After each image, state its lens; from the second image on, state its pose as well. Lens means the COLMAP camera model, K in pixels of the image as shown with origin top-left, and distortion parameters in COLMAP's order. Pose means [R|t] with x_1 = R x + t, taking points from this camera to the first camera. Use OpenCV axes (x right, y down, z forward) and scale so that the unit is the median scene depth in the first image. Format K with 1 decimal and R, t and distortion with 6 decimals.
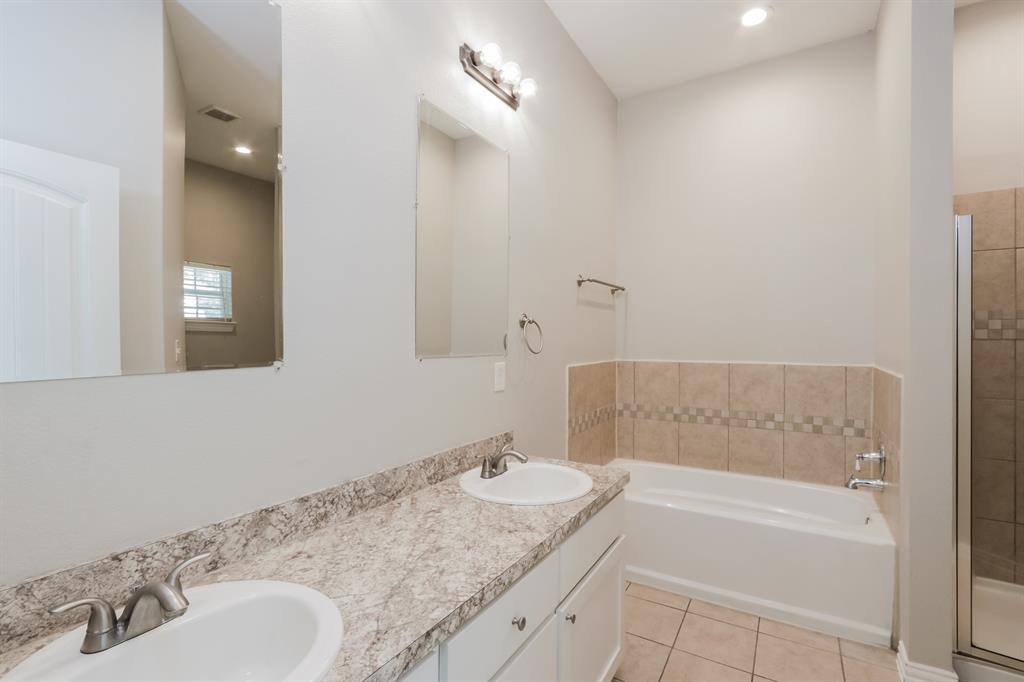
lens RADIAL K [[487.7, 0, 485.8], [0, 487.7, 338.4], [0, 0, 1]] dist [-0.002843, -0.000477]
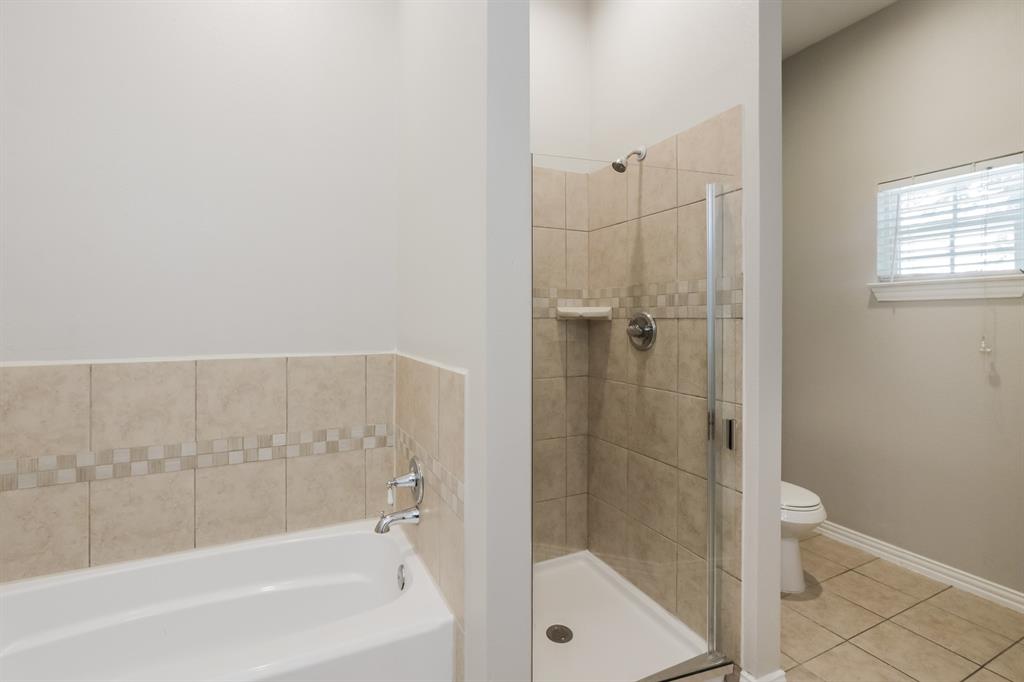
lens RADIAL K [[474.9, 0, 513.3], [0, 474.9, 320.2], [0, 0, 1]] dist [-0.002025, -0.000128]
pose [[0.513653, -0.001925, 0.857996, 0.225768], [0.001242, 0.999998, 0.001500, 0.003950], [-0.857997, 0.000295, 0.513654, 0.417681]]
